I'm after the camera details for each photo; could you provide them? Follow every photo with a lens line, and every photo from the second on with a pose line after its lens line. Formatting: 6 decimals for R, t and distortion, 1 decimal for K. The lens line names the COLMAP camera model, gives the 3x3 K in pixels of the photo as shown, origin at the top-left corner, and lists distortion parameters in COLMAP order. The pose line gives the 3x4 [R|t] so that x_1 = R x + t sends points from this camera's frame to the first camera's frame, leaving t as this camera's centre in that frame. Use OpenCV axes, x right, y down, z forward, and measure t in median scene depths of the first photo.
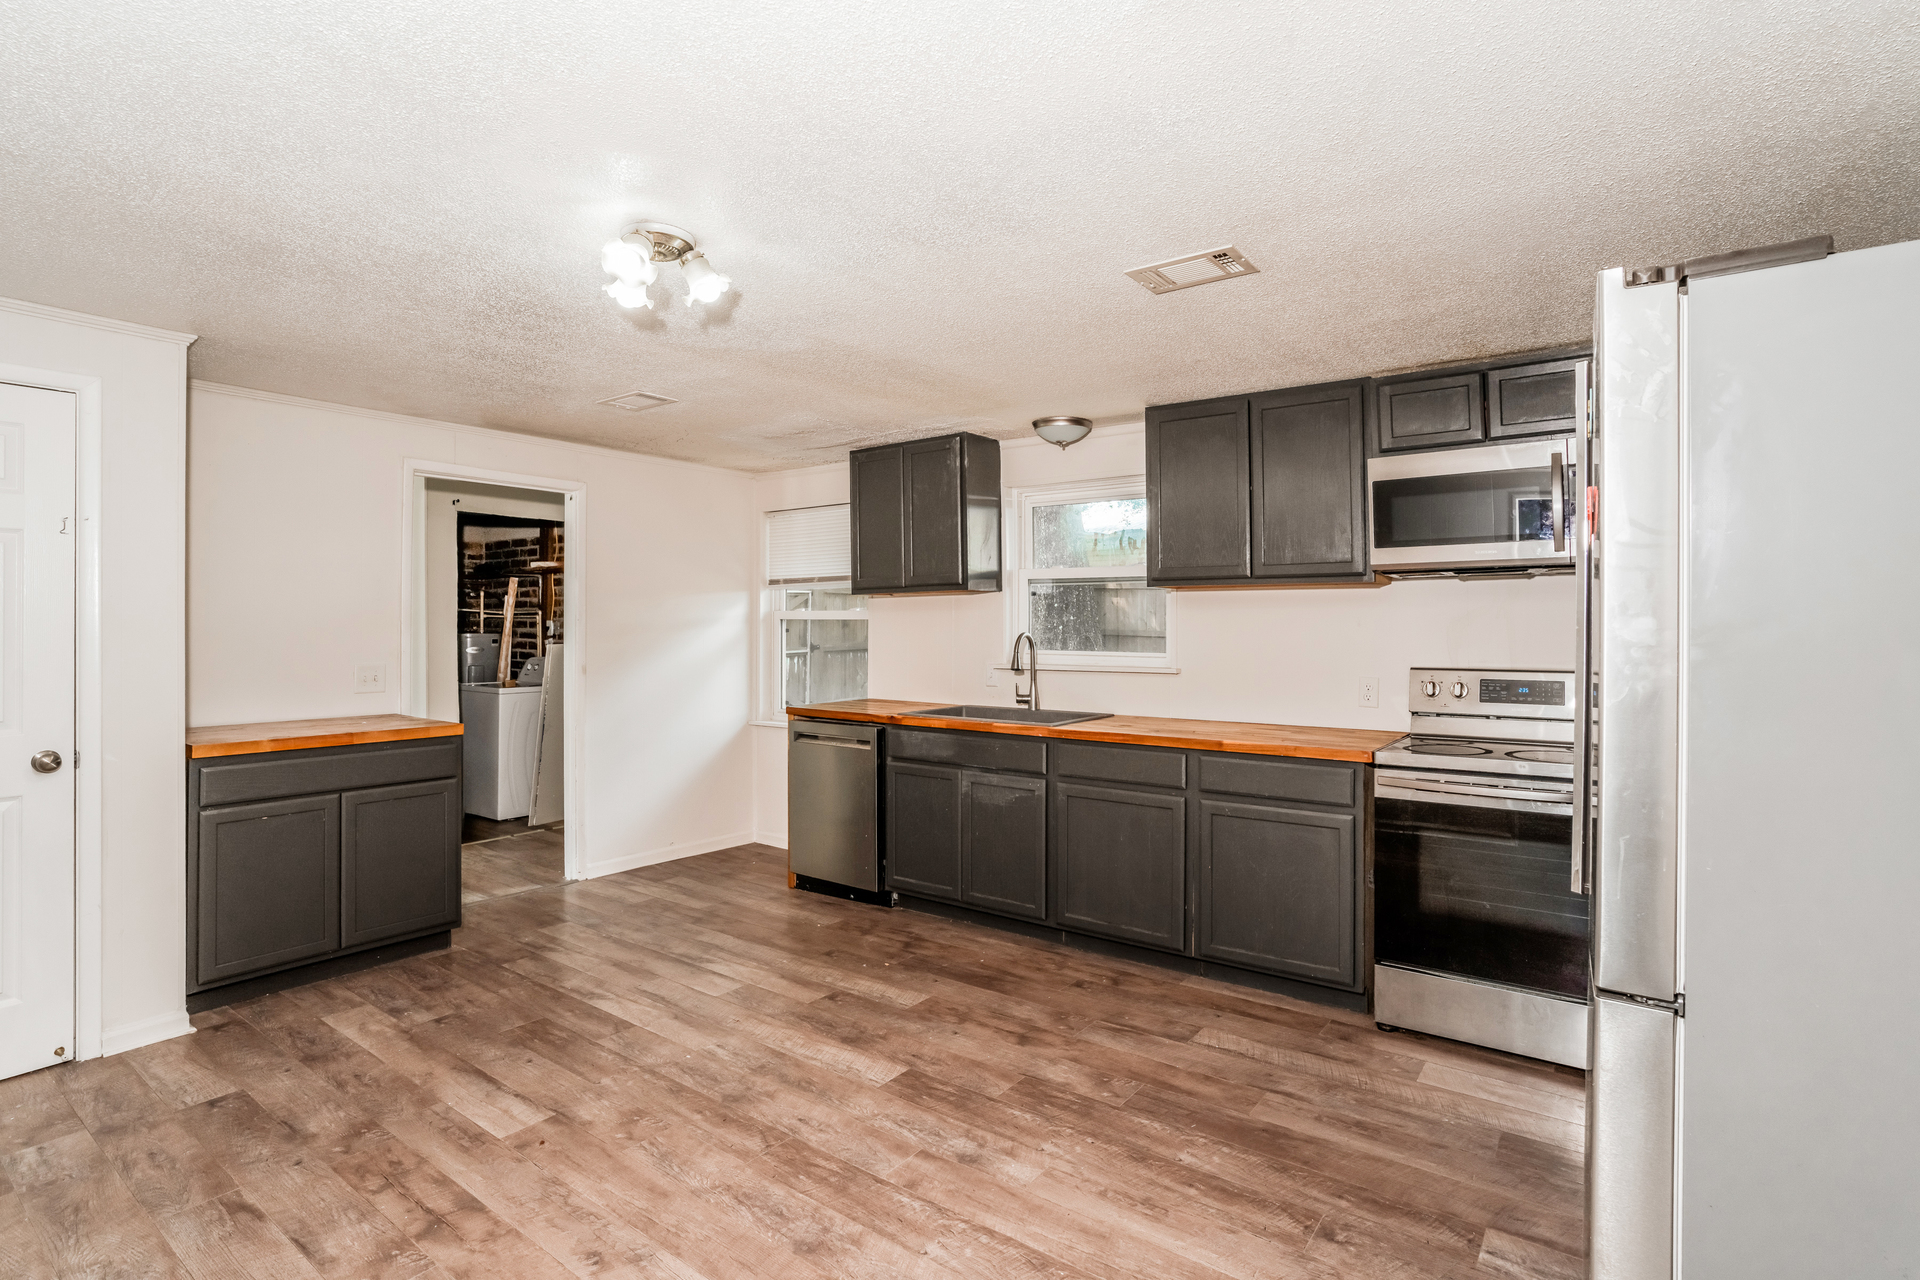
lens RADIAL K [[954.0, 0, 965.6], [0, 954.0, 626.1], [0, 0, 1]] dist [-0.079195, 0.039000]
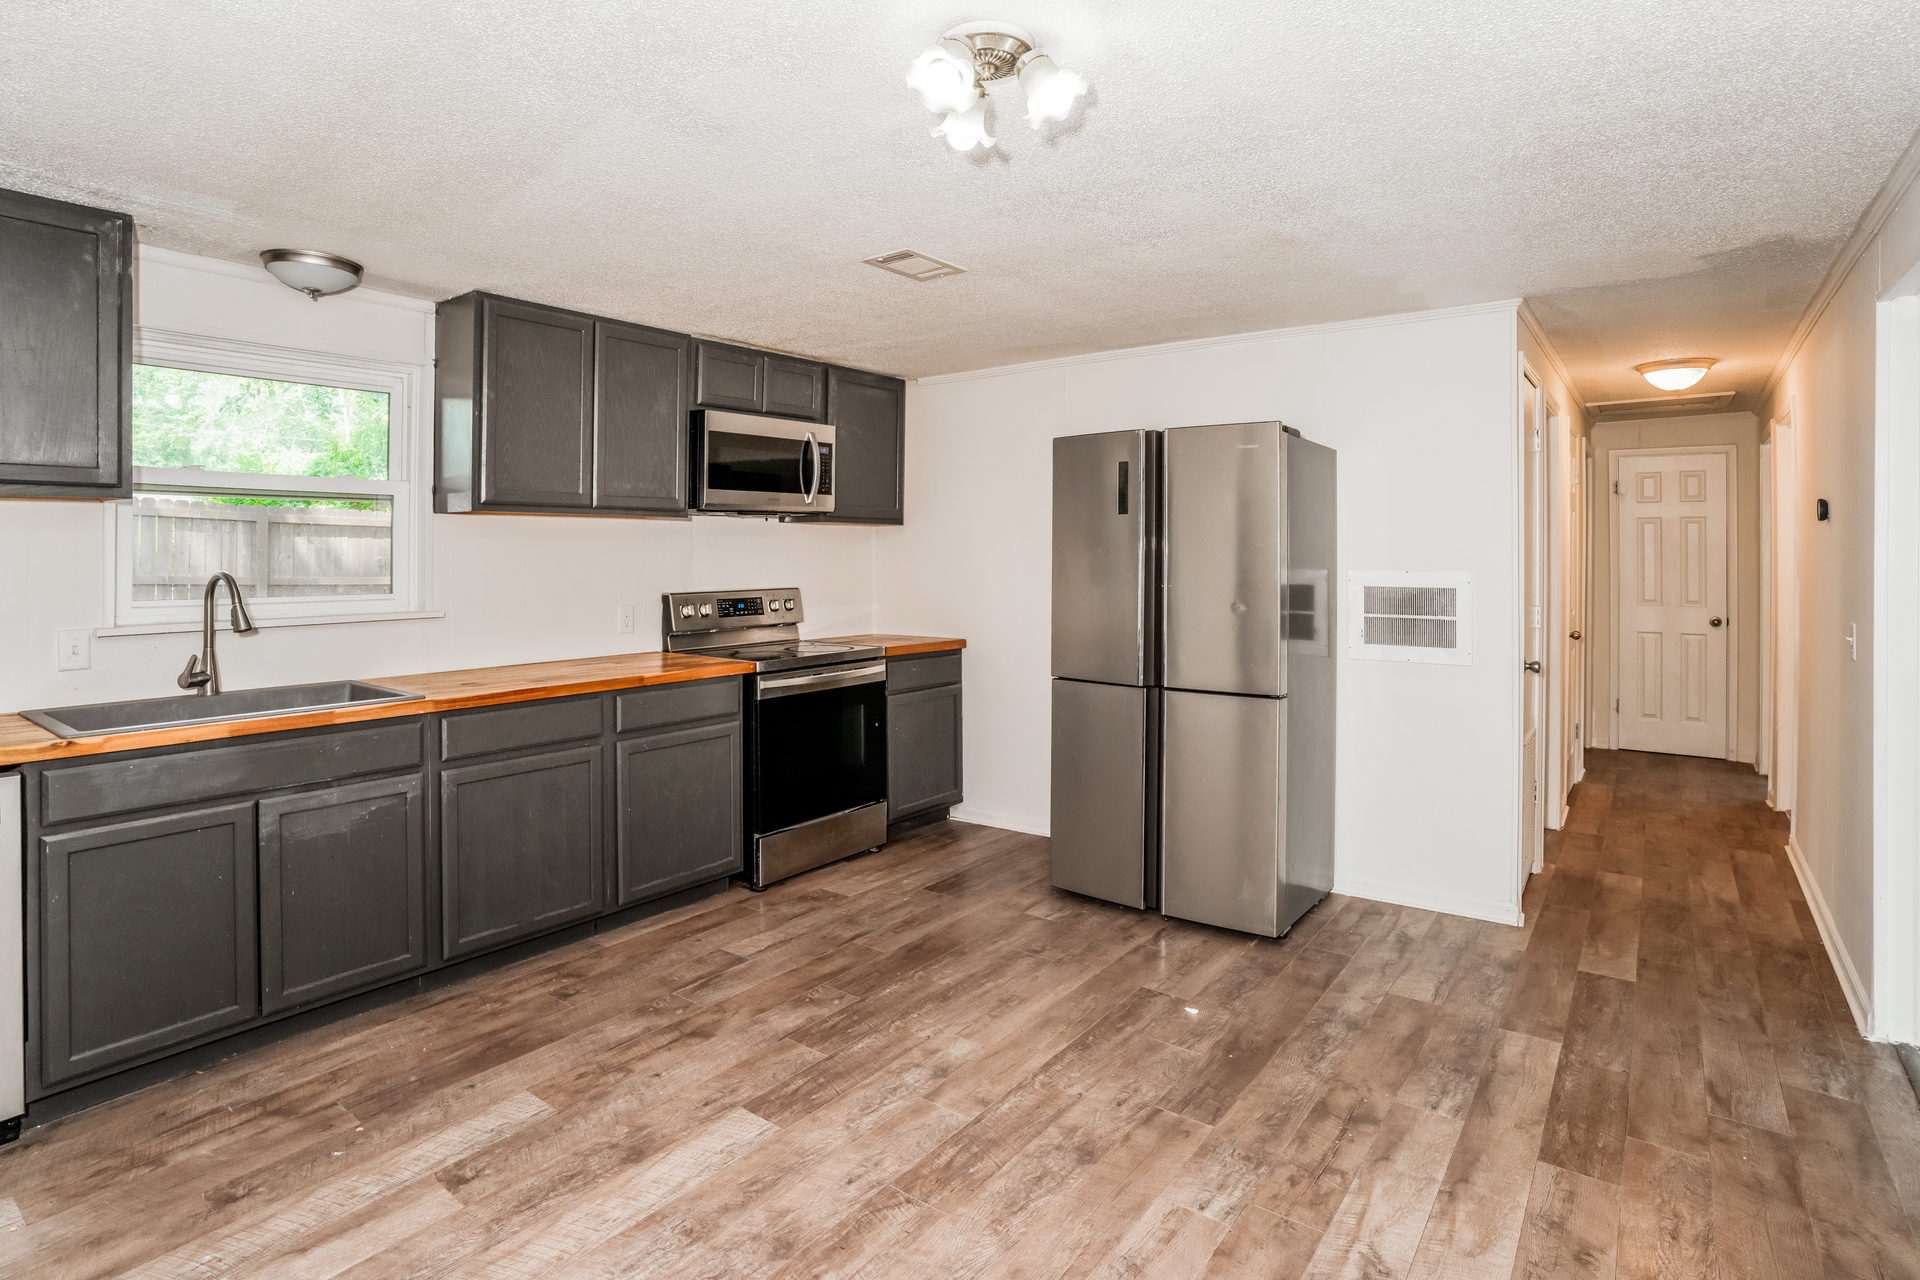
lens RADIAL K [[974.2, 0, 965.0], [0, 974.2, 579.1], [0, 0, 1]] dist [-0.069968, 0.029777]
pose [[-0.000642, -0.027835, 0.999612, -0.792621], [-0.000721, 0.999612, 0.027834, -0.007301], [-1.000000, -0.000703, -0.000662, 0.734129]]
